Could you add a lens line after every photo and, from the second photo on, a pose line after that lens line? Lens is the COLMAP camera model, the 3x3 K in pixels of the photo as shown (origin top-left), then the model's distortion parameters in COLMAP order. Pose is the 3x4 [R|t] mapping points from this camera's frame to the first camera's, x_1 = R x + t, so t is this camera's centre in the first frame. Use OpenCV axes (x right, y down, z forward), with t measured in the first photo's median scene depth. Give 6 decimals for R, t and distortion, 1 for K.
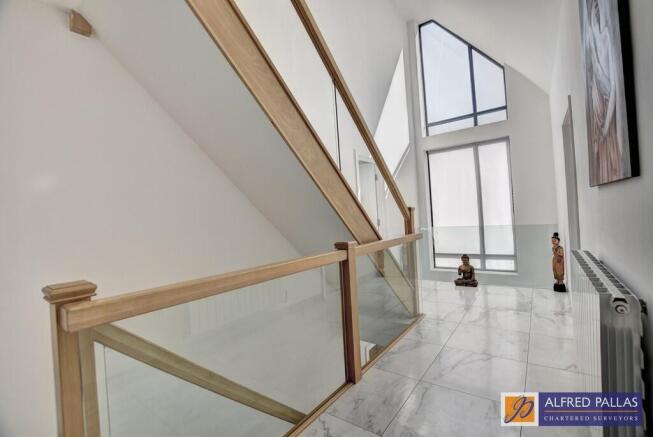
lens RADIAL K [[285.8, 0, 326.9], [0, 285.8, 216.7], [0, 0, 1]] dist [-0.020090, 0.000293]
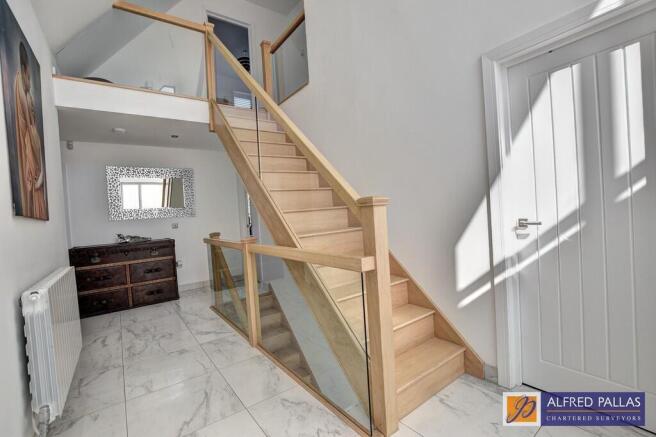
lens RADIAL K [[289.5, 0, 327.6], [0, 289.5, 218.3], [0, 0, 1]] dist [-0.017883, 0.000515]
pose [[-0.273708, 0.099368, -0.956666, 1.116992], [0.077633, 0.993686, 0.081002, -0.070314], [0.958675, -0.052098, -0.279694, 1.589219]]
